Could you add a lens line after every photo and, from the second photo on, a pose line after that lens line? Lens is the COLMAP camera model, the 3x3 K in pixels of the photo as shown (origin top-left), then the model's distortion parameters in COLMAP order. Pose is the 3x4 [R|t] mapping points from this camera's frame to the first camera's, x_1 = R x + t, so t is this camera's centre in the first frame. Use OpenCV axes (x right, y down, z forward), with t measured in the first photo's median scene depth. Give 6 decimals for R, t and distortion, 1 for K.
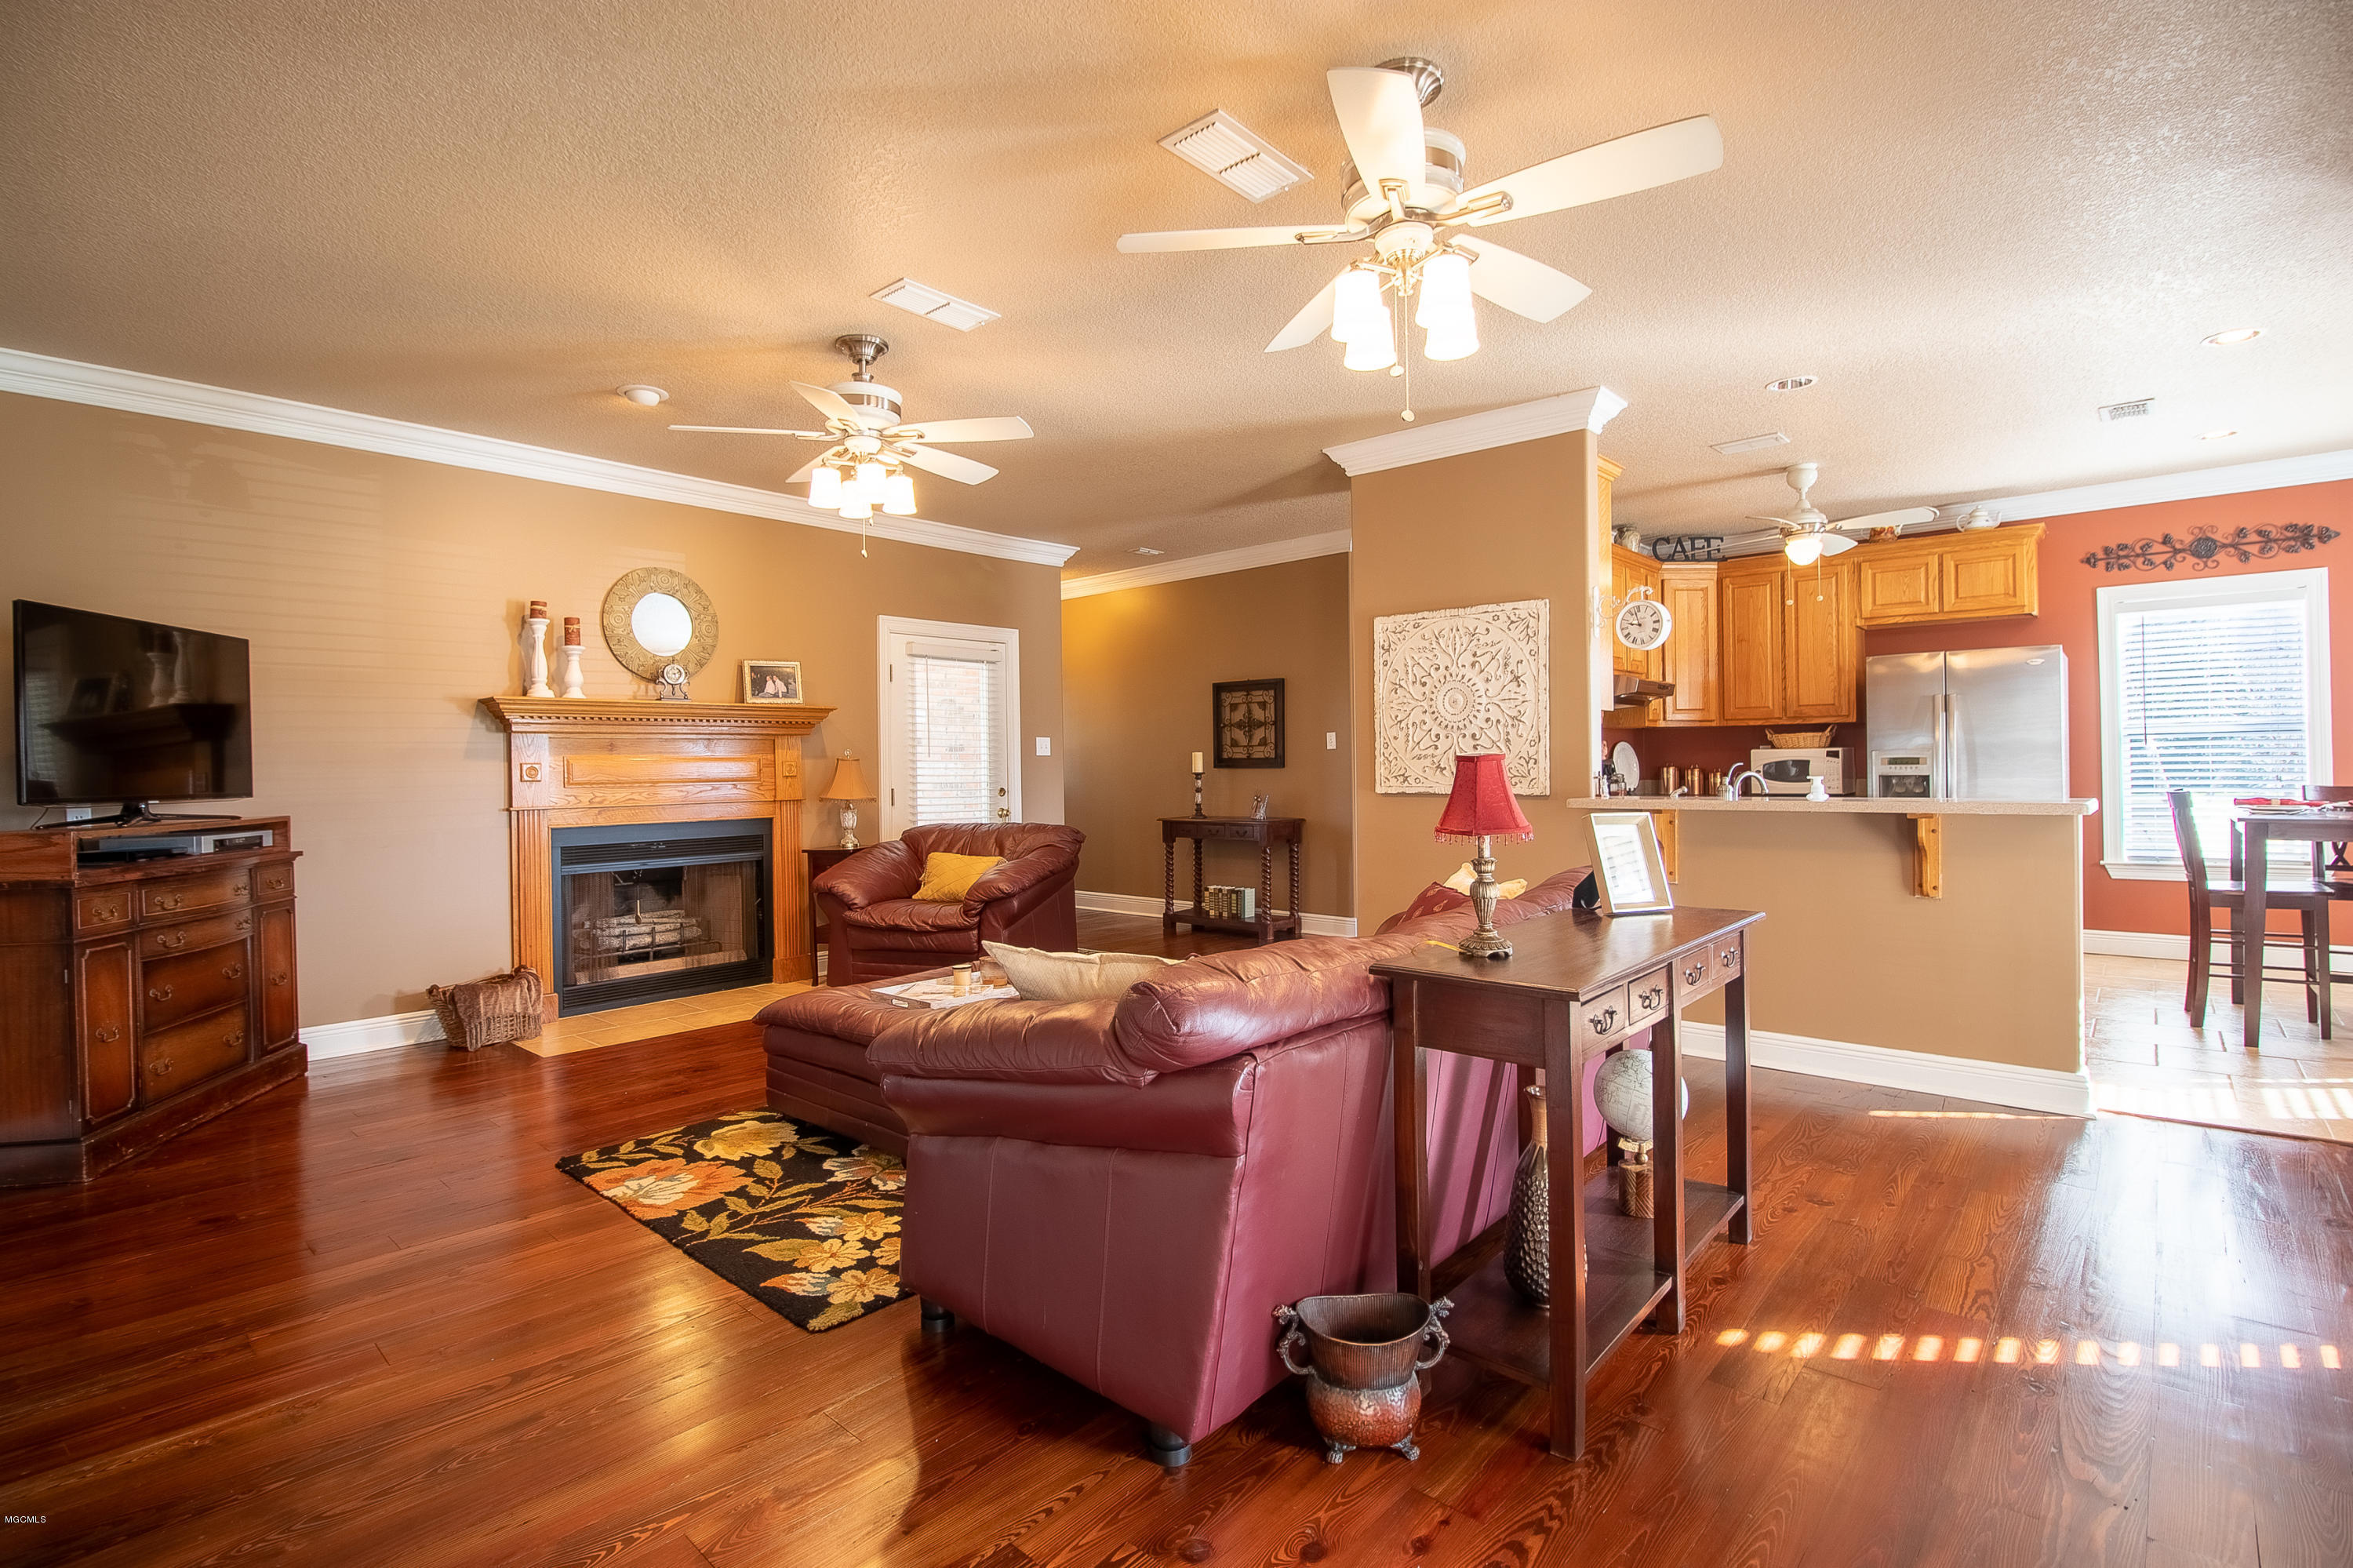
lens RADIAL K [[1102.9, 0, 1165.1], [0, 1102.9, 767.3], [0, 0, 1]] dist [-0.002563, -0.000181]
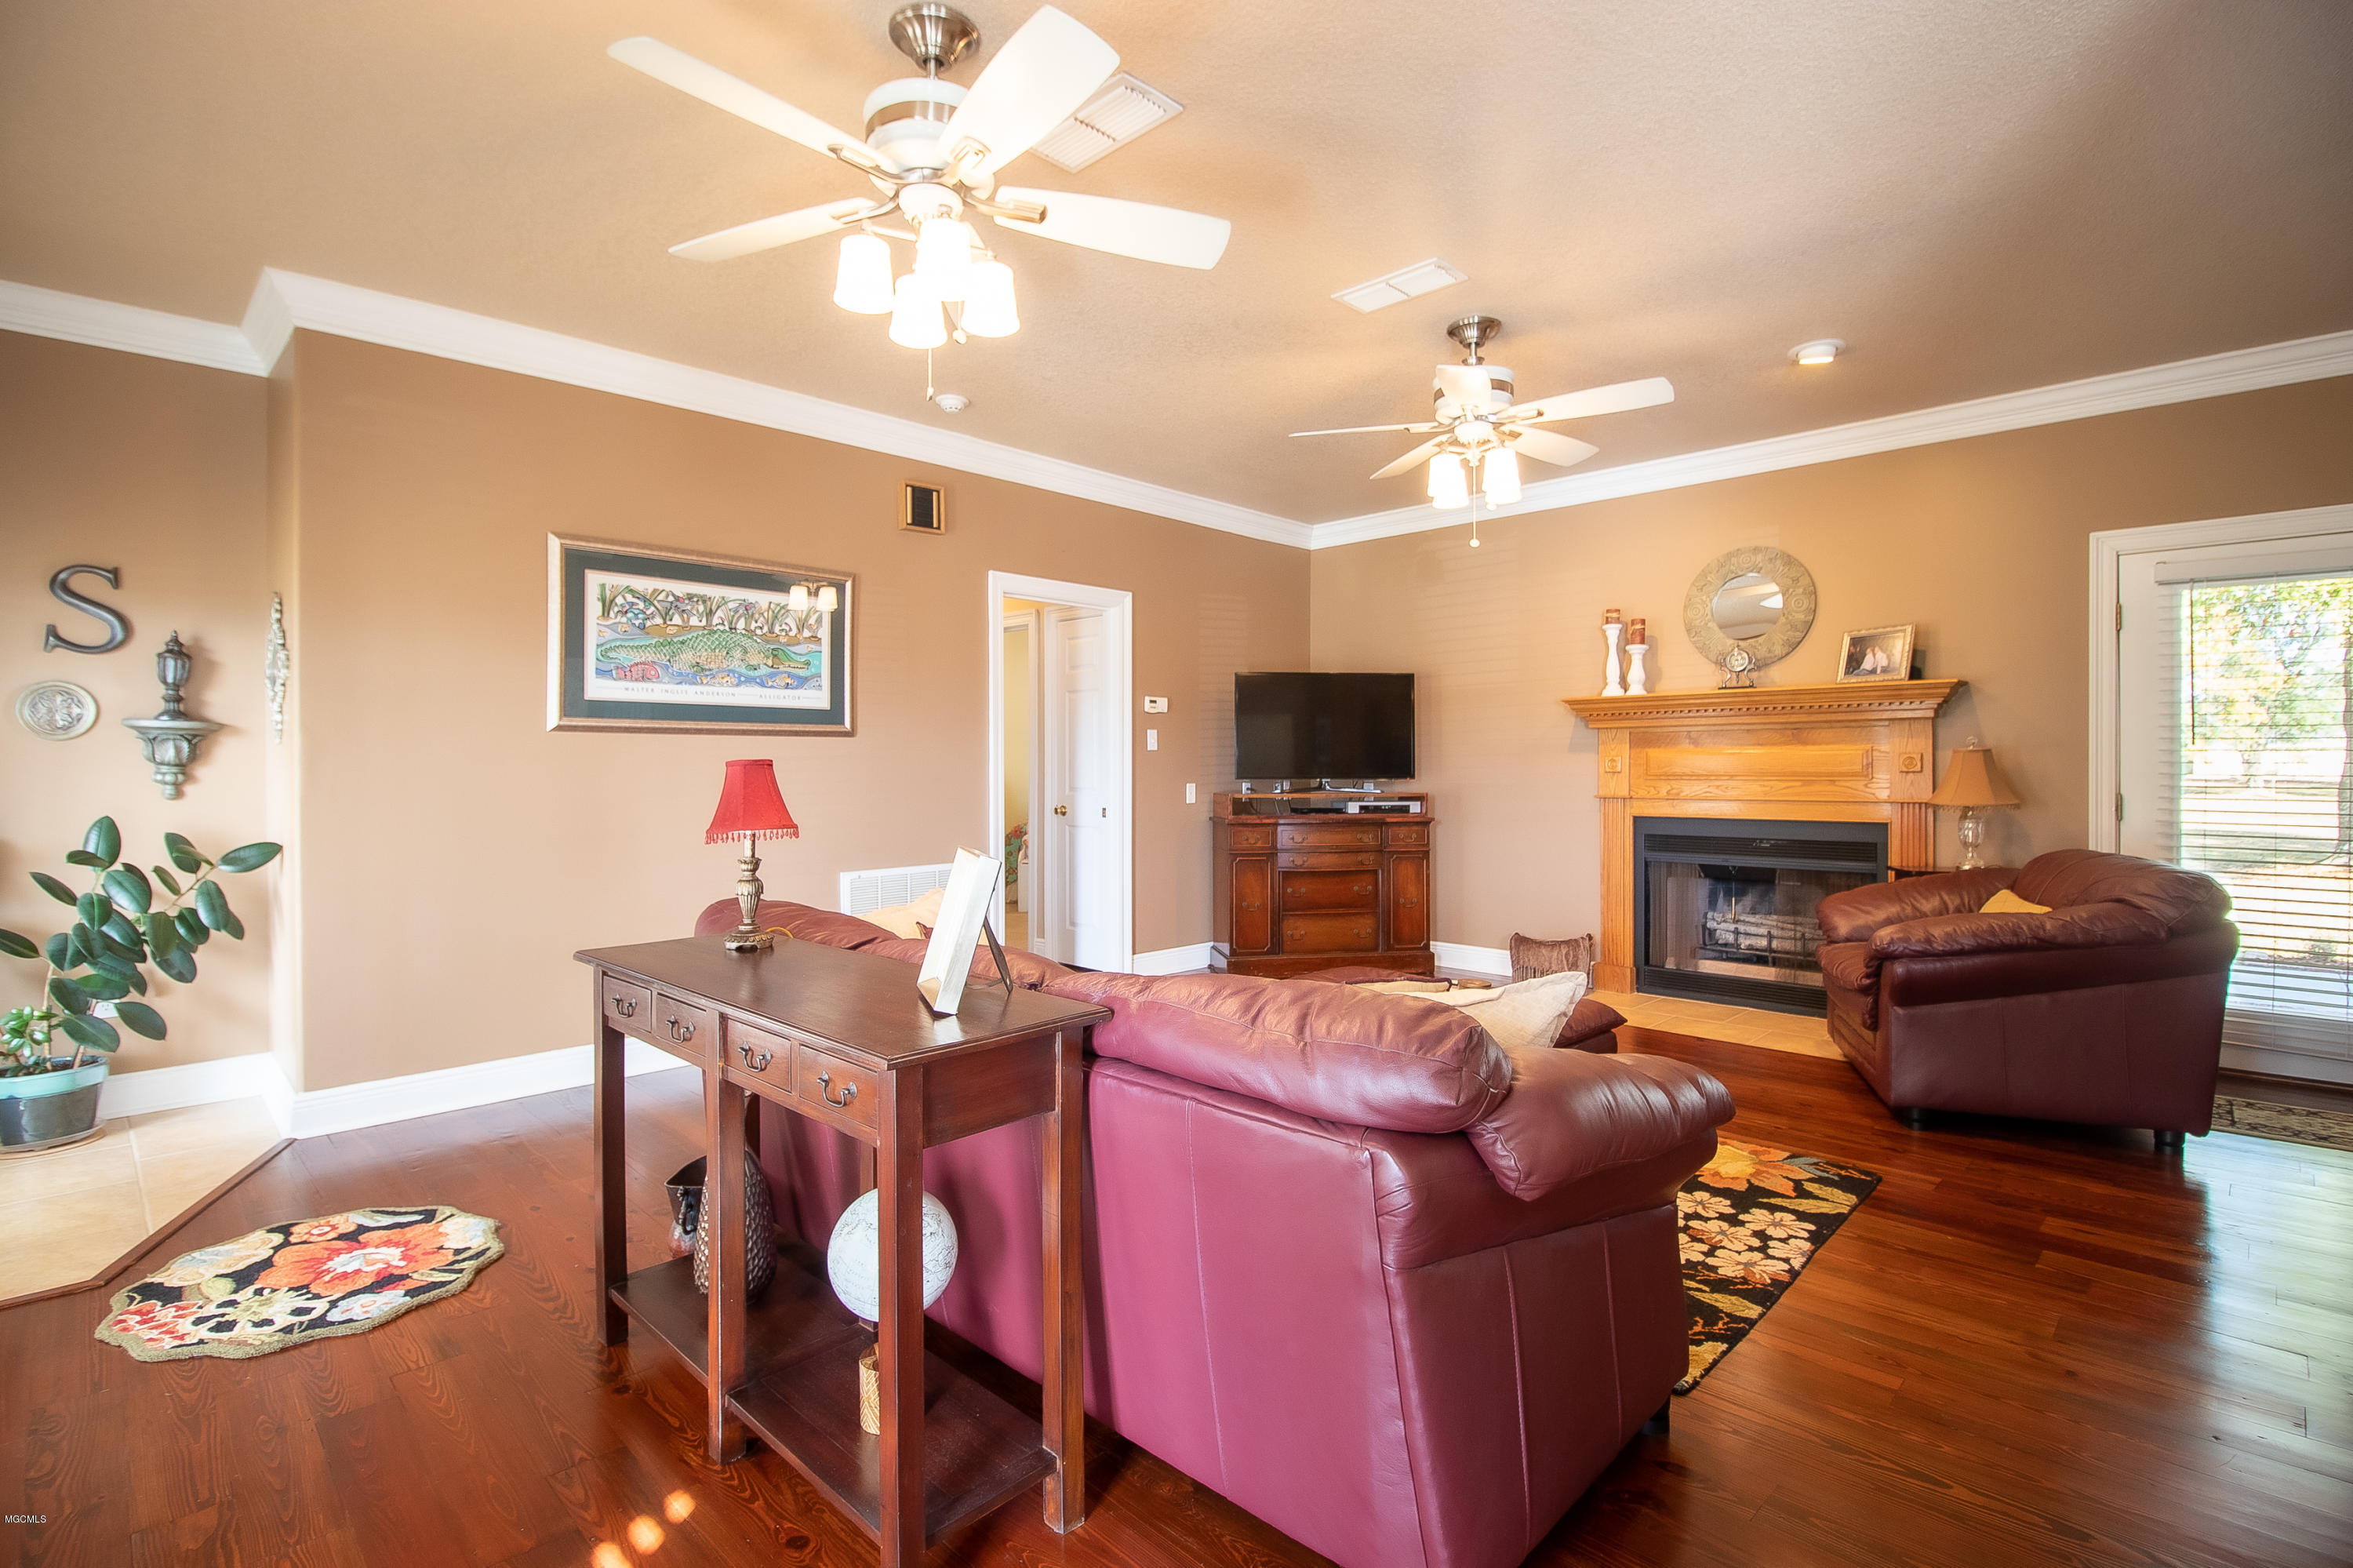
lens RADIAL K [[1102.9, 0, 1165.1], [0, 1102.9, 767.3], [0, 0, 1]] dist [-0.002563, -0.000181]
pose [[-0.045513, 0.014054, -0.998865, 0.541658], [0.001649, 0.999901, 0.013993, -0.008045], [0.998962, -0.001010, -0.045532, 0.587024]]
